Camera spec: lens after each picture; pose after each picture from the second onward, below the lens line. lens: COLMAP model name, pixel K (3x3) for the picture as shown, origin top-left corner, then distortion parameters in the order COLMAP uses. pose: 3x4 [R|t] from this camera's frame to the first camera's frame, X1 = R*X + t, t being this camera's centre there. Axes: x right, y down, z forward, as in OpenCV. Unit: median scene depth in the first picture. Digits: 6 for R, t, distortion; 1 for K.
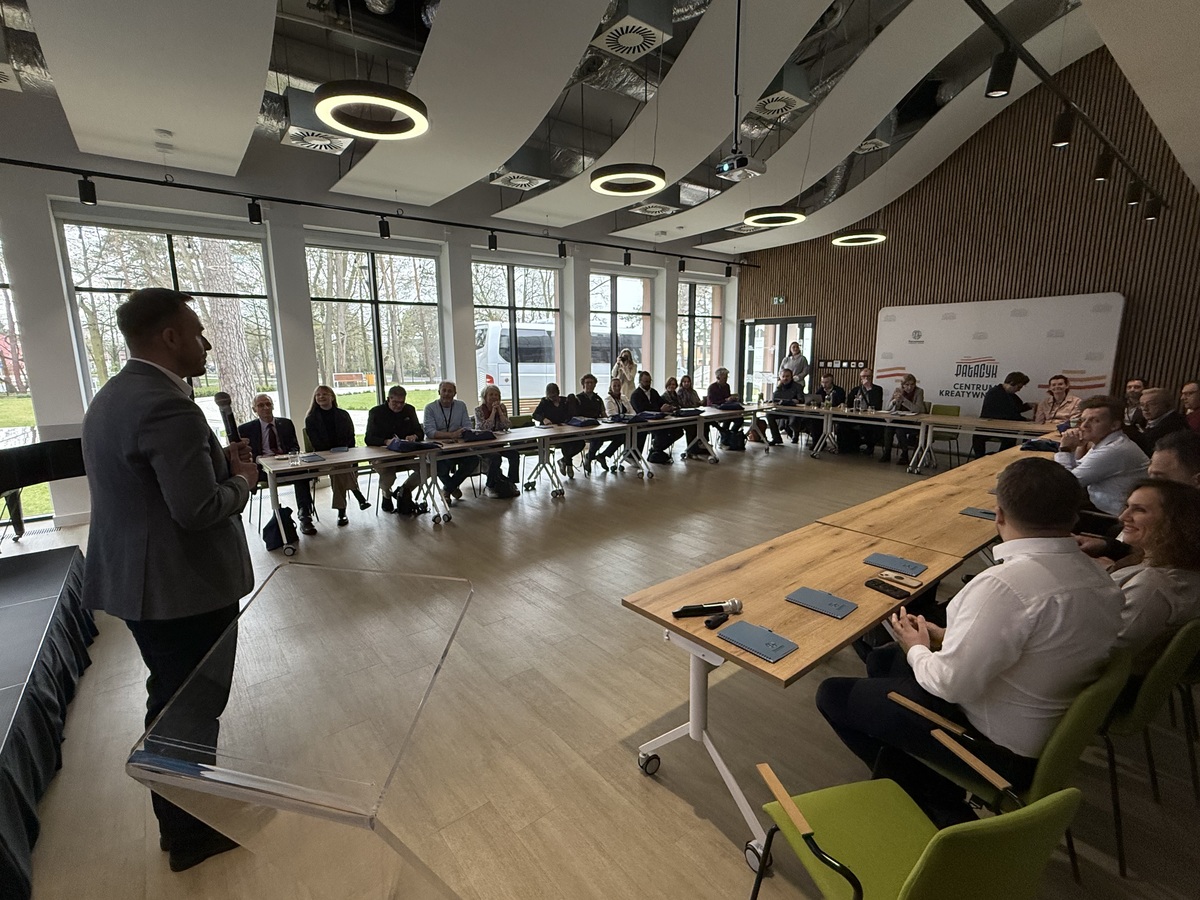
lens RADIAL K [[553.5, 0, 599.7], [0, 553.5, 445.2], [0, 0, 1]] dist [-0.011136, -0.000339]
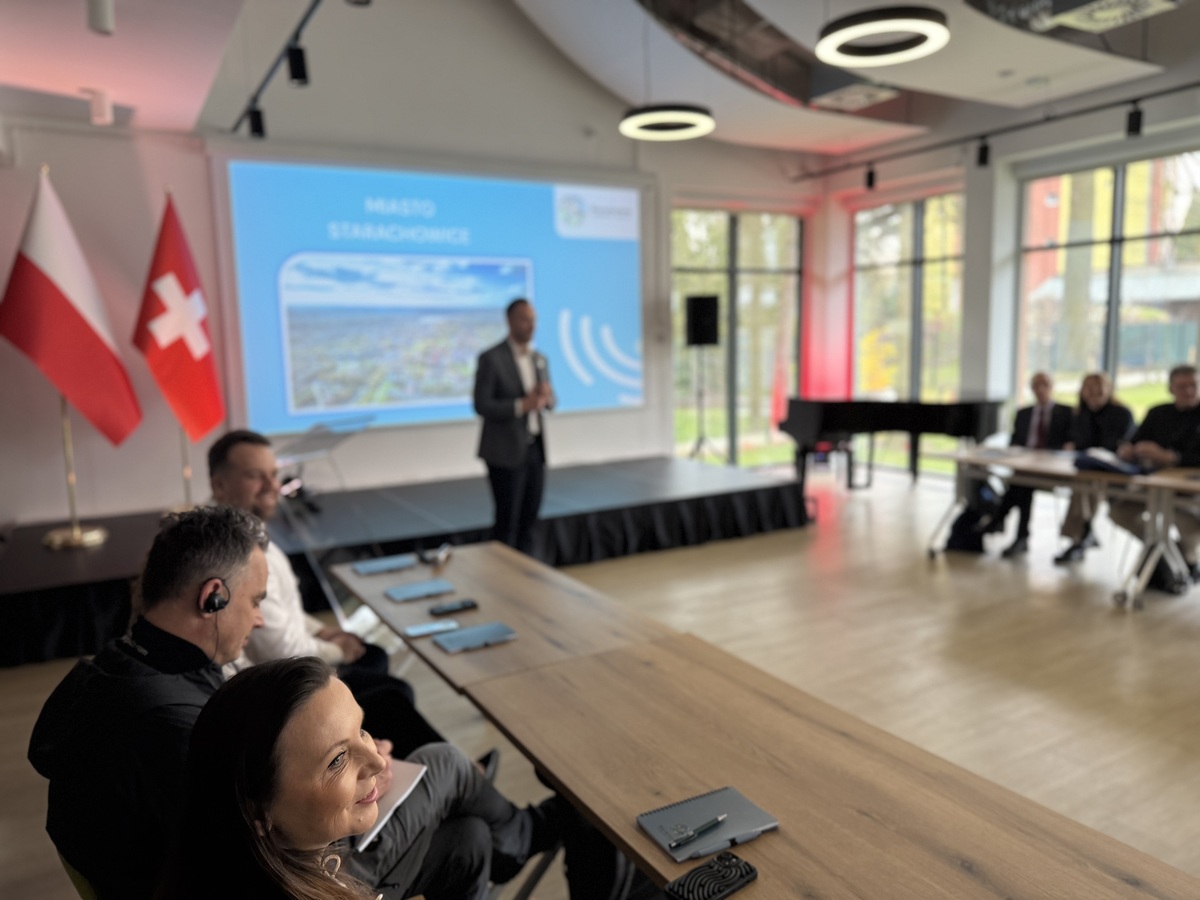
lens RADIAL K [[857.0, 0, 601.6], [0, 857.0, 451.8], [0, 0, 1]] dist [0.041407, -0.016150]
pose [[-0.153416, 0.152947, -0.976253, 0.913626], [-0.146319, 0.973542, 0.175516, -0.137136], [0.977269, 0.169771, -0.126978, 0.735424]]
